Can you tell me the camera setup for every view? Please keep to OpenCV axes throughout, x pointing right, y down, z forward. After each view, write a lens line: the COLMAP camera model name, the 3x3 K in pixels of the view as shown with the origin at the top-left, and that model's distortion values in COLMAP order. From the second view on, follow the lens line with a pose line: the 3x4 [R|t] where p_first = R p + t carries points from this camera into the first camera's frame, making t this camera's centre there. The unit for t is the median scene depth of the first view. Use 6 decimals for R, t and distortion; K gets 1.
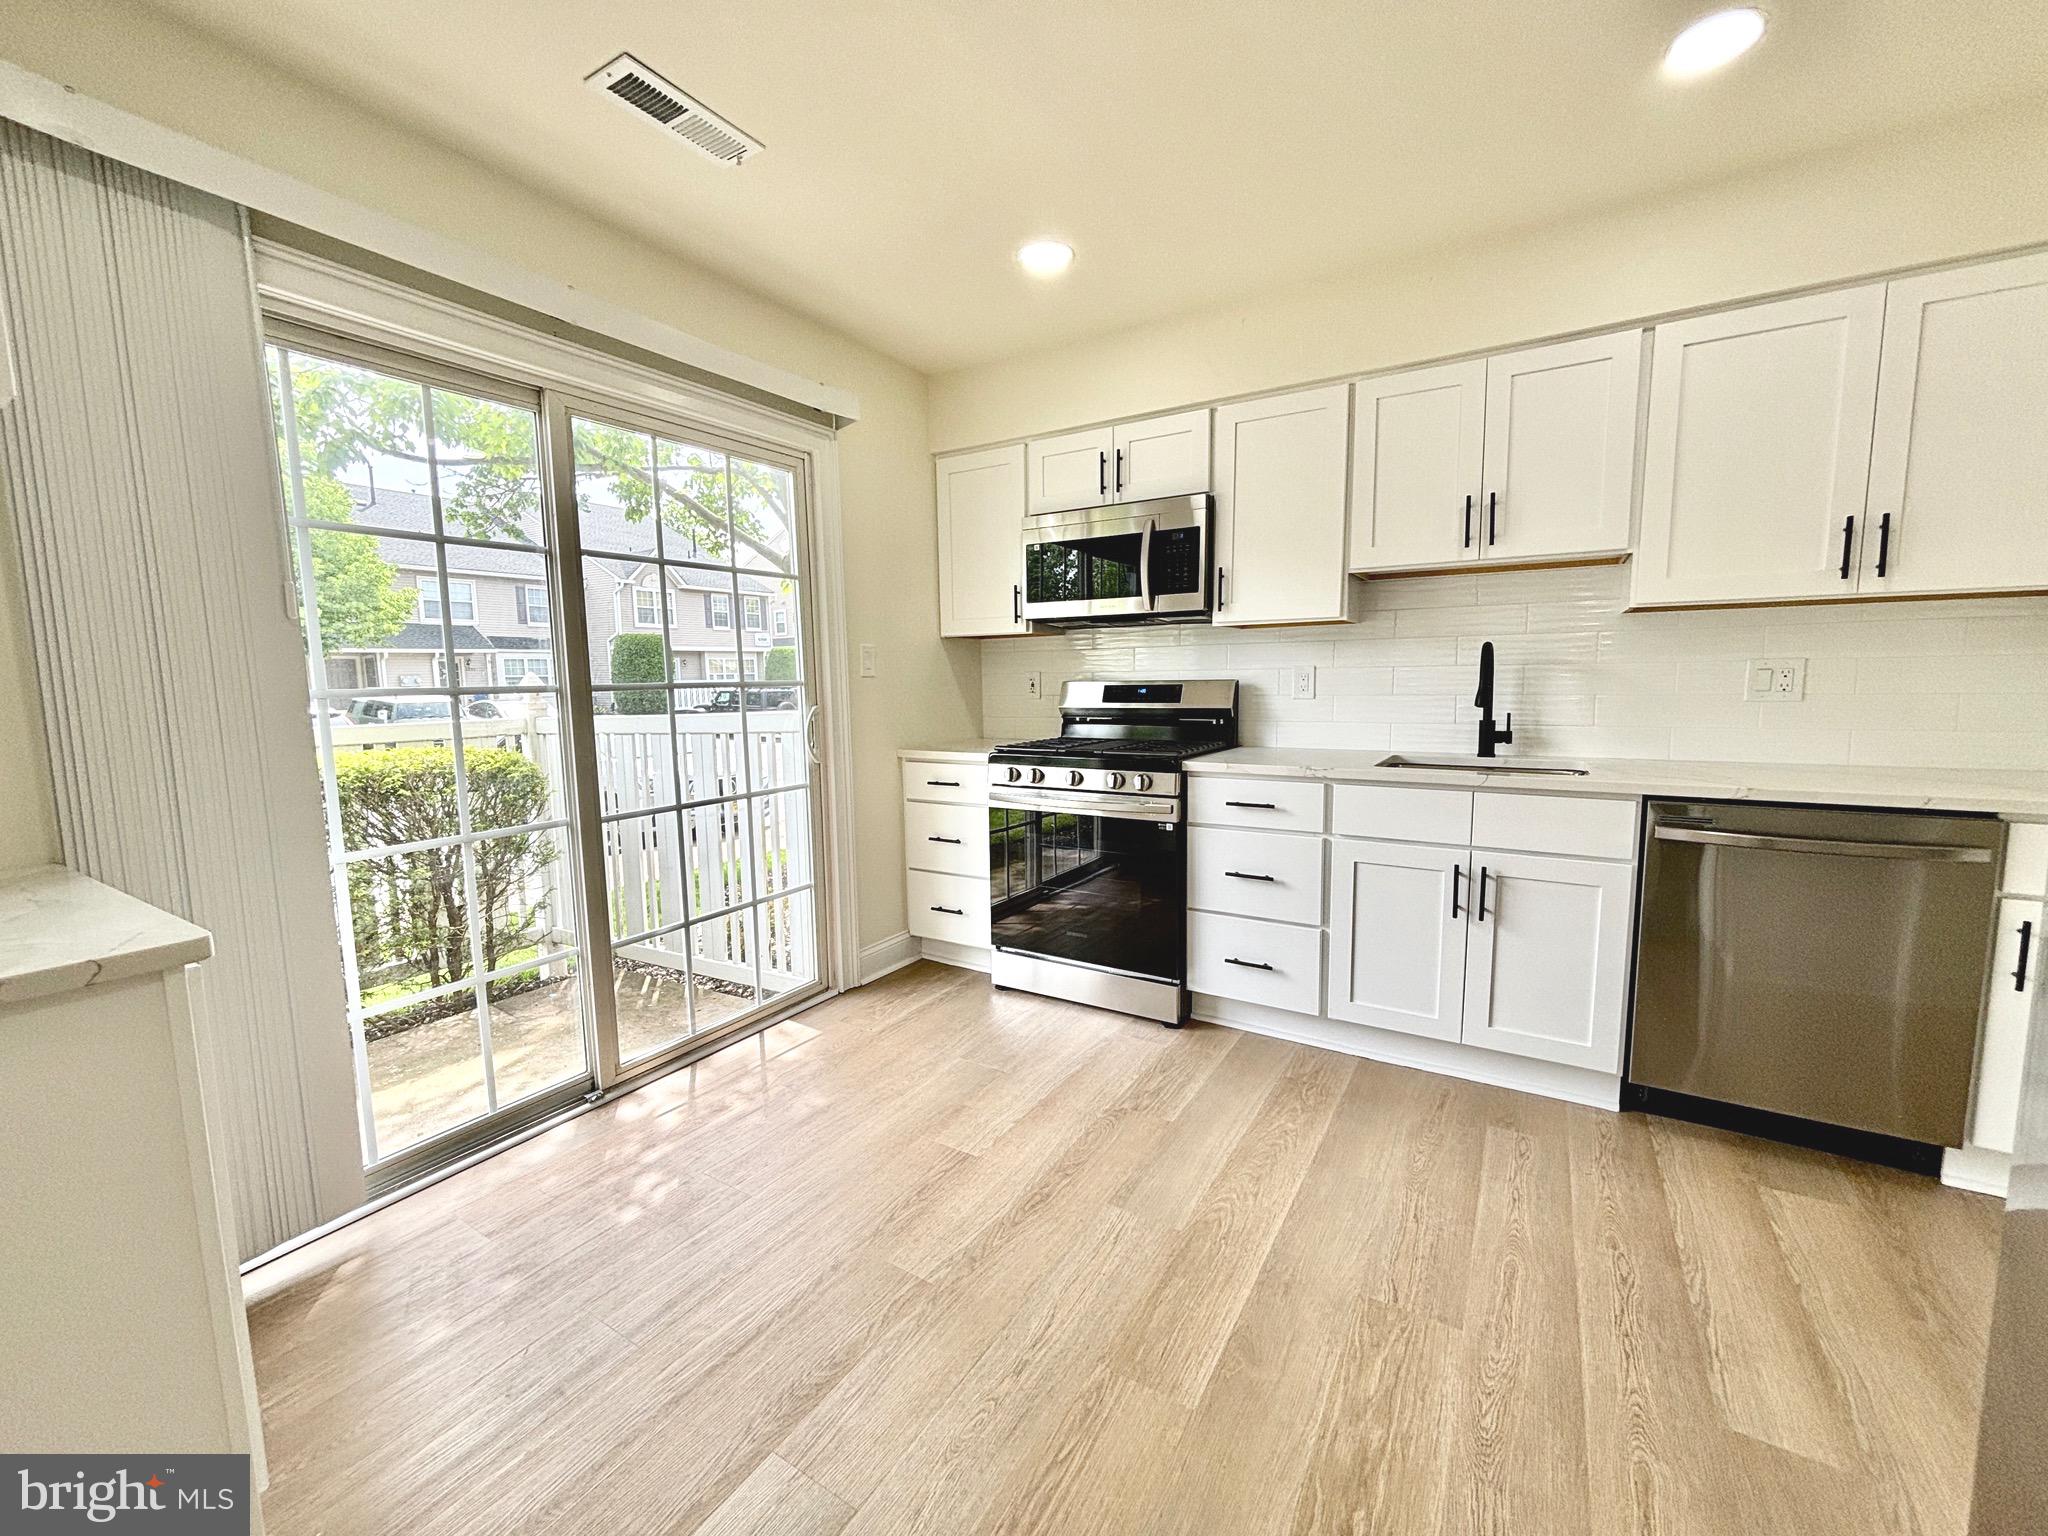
lens RADIAL K [[826.3, 0, 1023.1], [0, 826.3, 766.3], [0, 0, 1]] dist [0.004323, -0.001416]
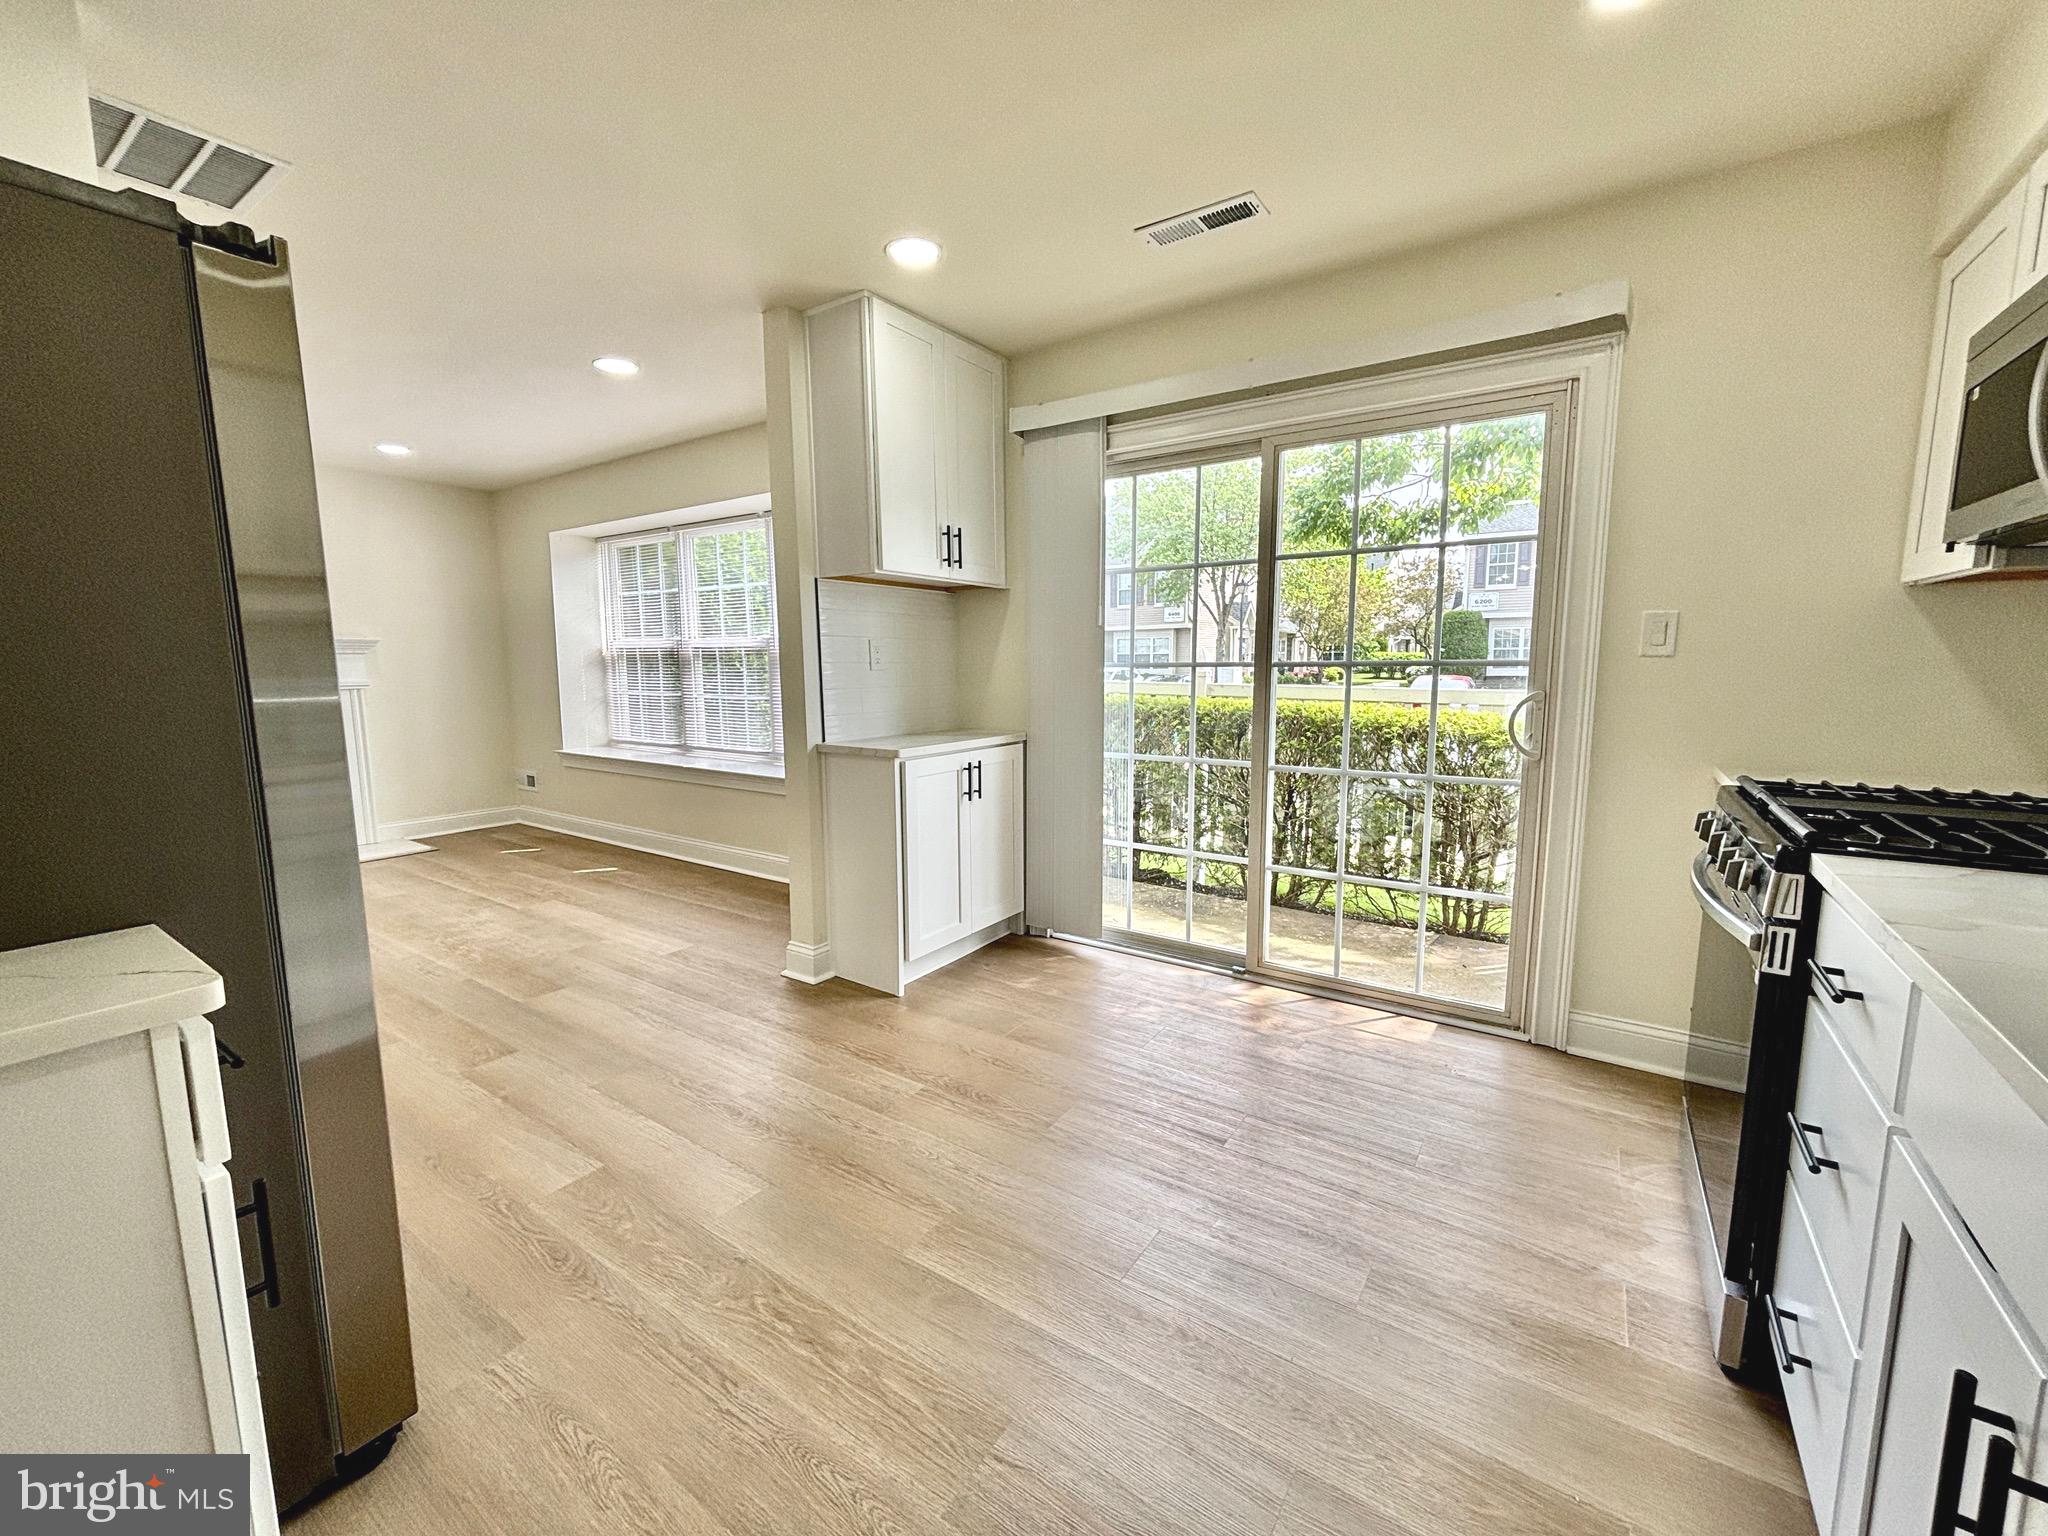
lens RADIAL K [[826.3, 0, 1014.5], [0, 826.3, 757.9], [0, 0, 1]] dist [0.004323, -0.001416]
pose [[-0.055162, 0.138363, -0.988844, 0.701954], [-0.102487, 0.984337, 0.143449, -0.082900], [0.993204, 0.109257, -0.040118, 0.598234]]
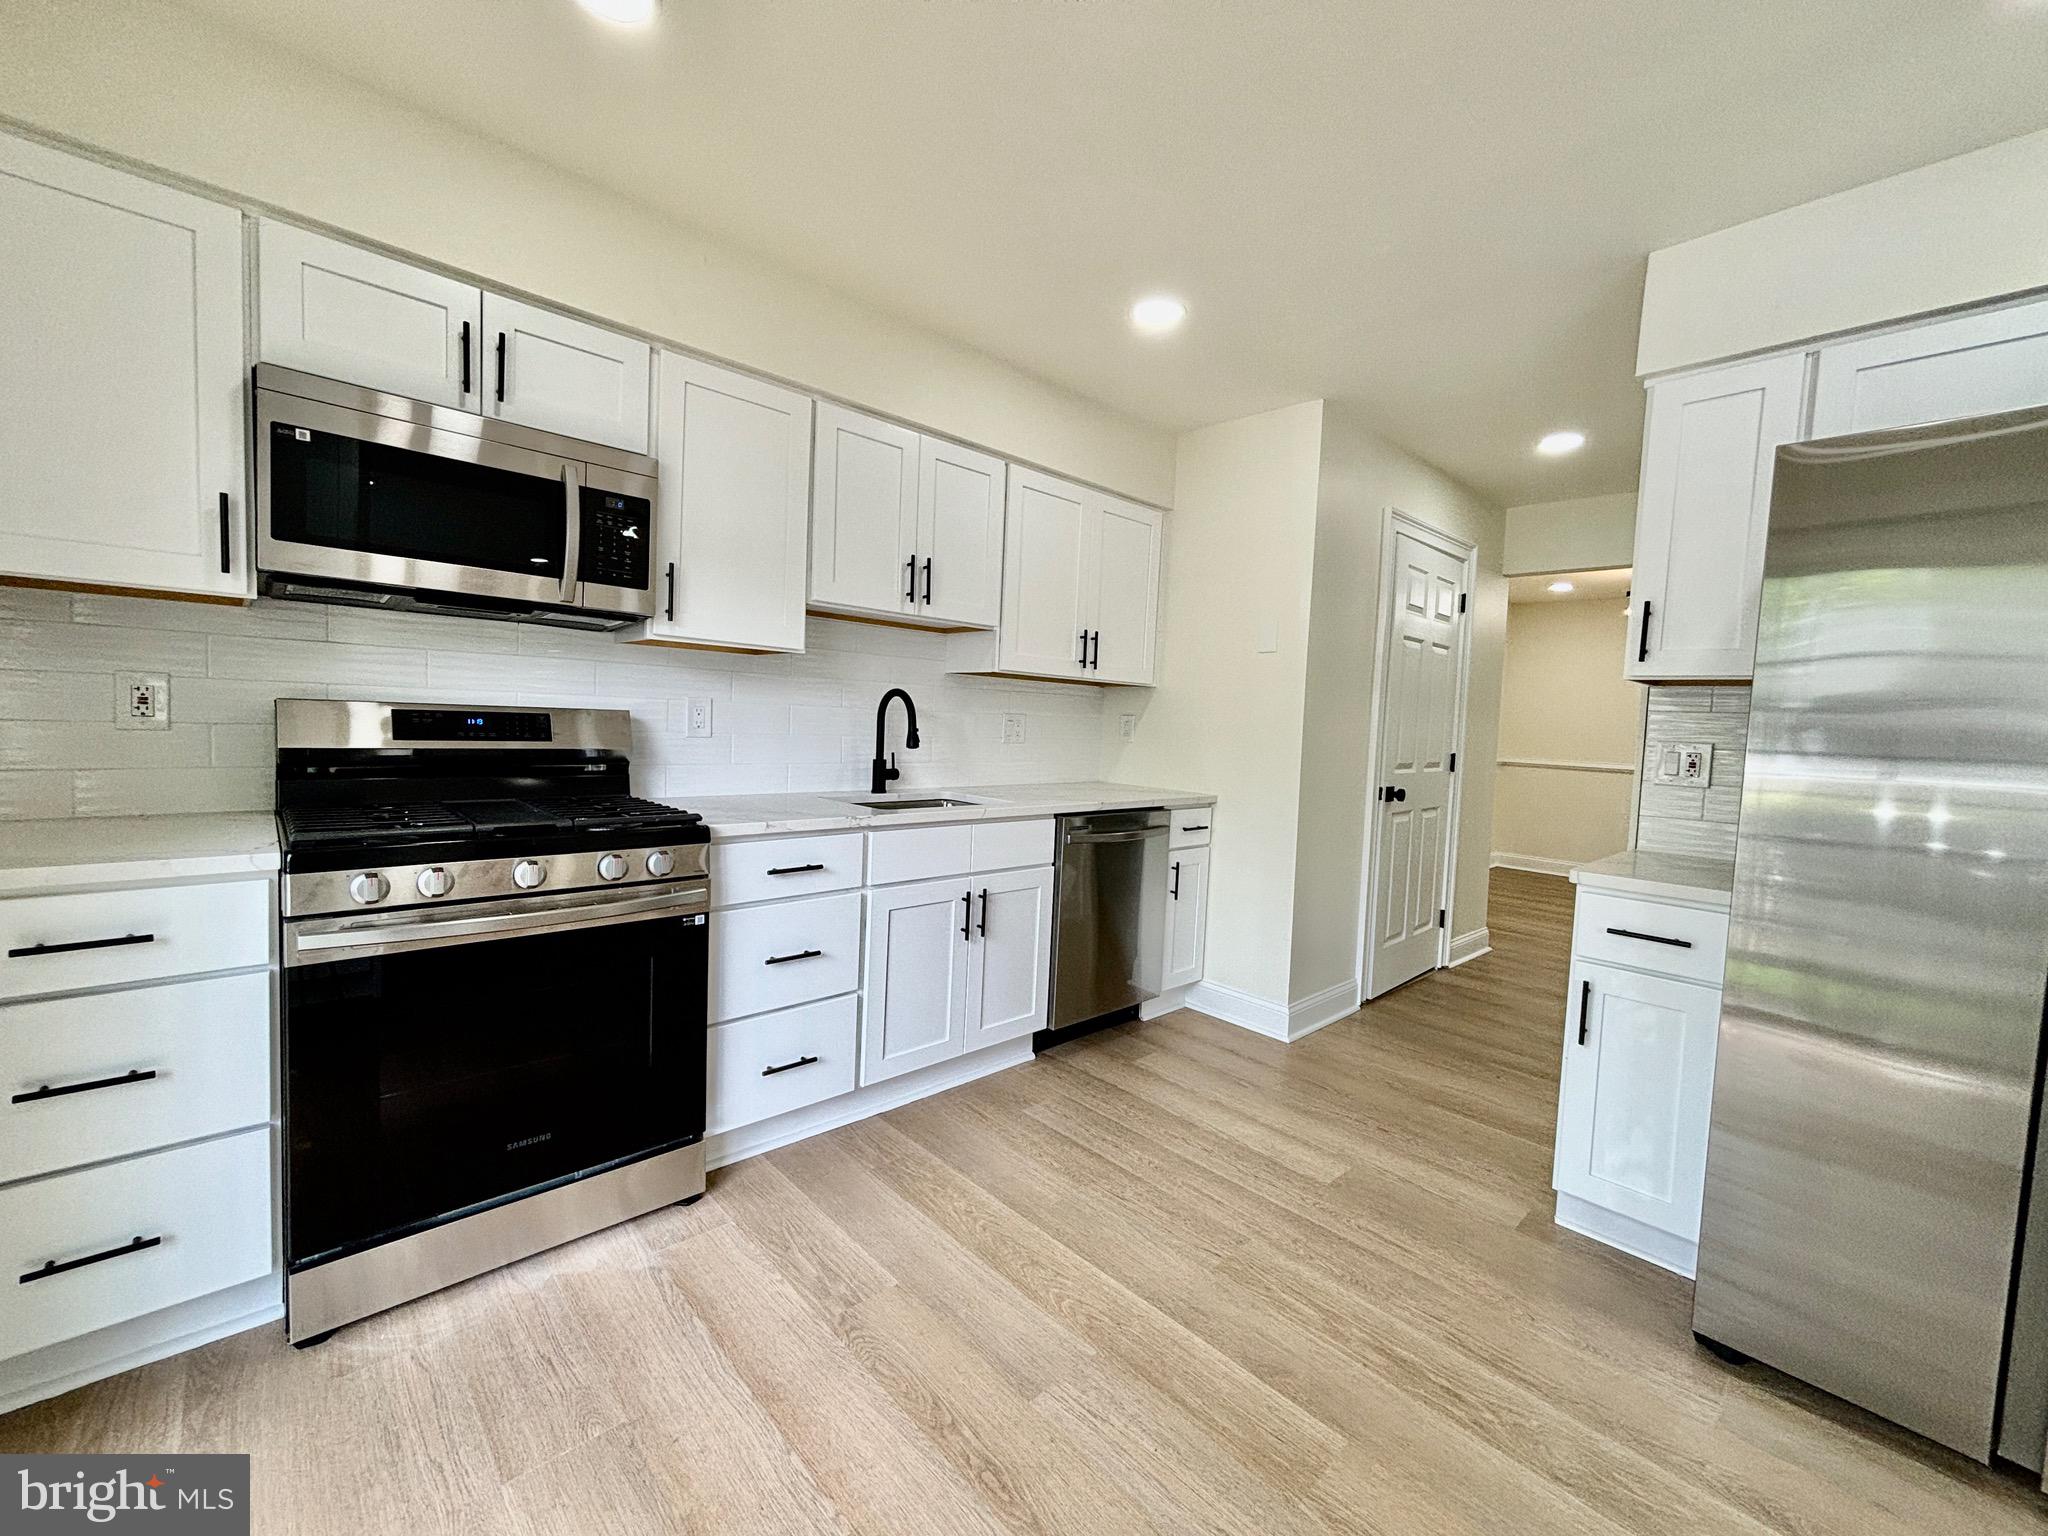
lens RADIAL K [[826.3, 0, 1026.4], [0, 826.3, 764.1], [0, 0, 1]] dist [0.004323, -0.001416]
pose [[0.256310, -0.027932, 0.966191, -0.458901], [0.059615, 0.998136, 0.013041, -0.054888], [-0.964755, 0.054257, 0.257497, 0.565931]]
